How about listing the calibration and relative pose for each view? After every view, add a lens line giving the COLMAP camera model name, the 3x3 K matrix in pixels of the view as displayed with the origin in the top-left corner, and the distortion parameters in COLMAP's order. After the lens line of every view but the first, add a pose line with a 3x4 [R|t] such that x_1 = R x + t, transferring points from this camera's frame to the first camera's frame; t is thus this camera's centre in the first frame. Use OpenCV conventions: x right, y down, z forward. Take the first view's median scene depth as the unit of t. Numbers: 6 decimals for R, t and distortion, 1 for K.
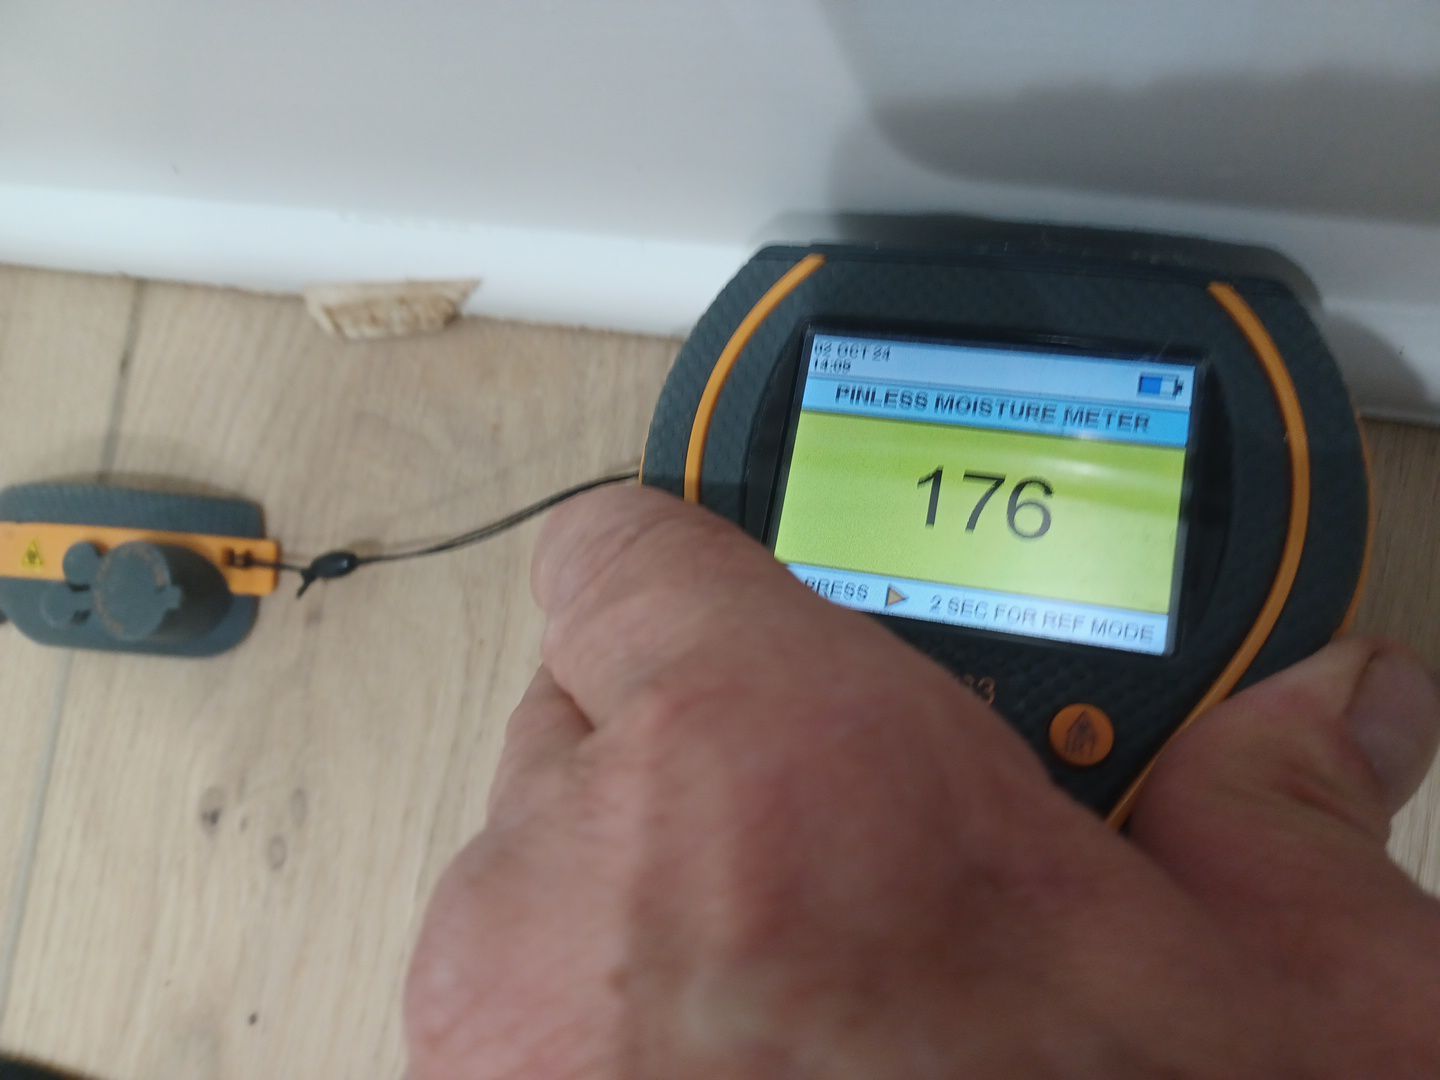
lens RADIAL K [[1072.7, 0, 727.8], [0, 1072.7, 537.6], [0, 0, 1]] dist [0.054756, -0.047706]
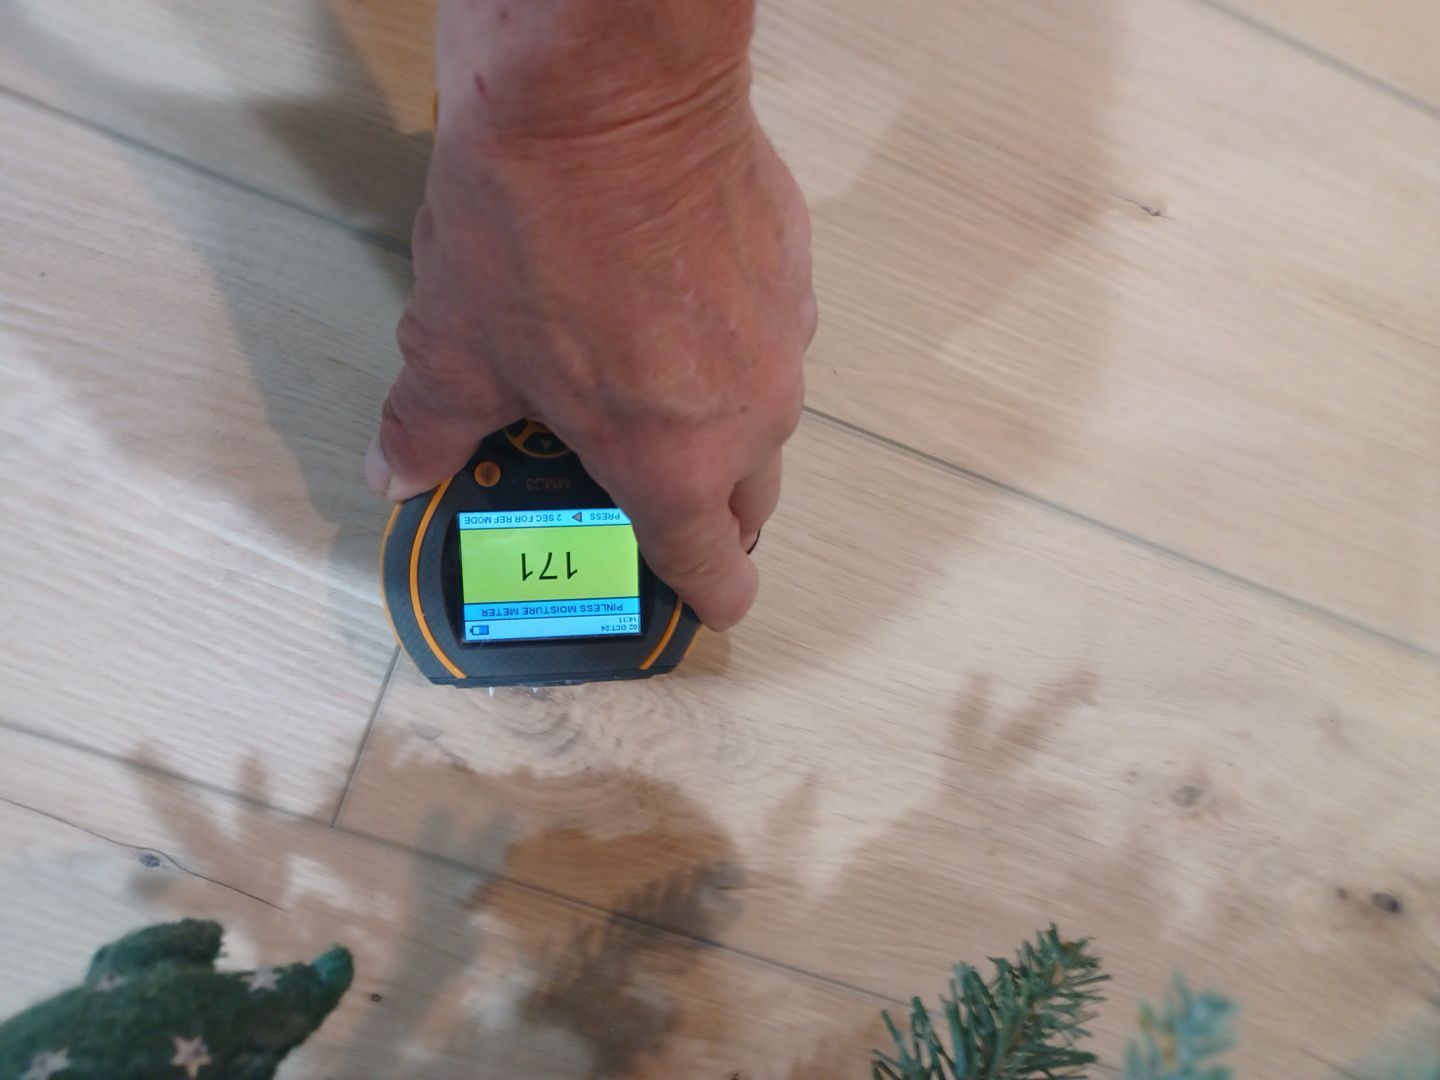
lens RADIAL K [[1072.7, 0, 727.8], [0, 1072.7, 537.6], [0, 0, 1]] dist [0.054756, -0.047706]
pose [[-0.979671, 0.172524, 0.102370, -0.357286], [-0.171221, -0.984999, 0.021447, -0.084088], [0.104534, 0.003483, 0.994515, -1.136142]]
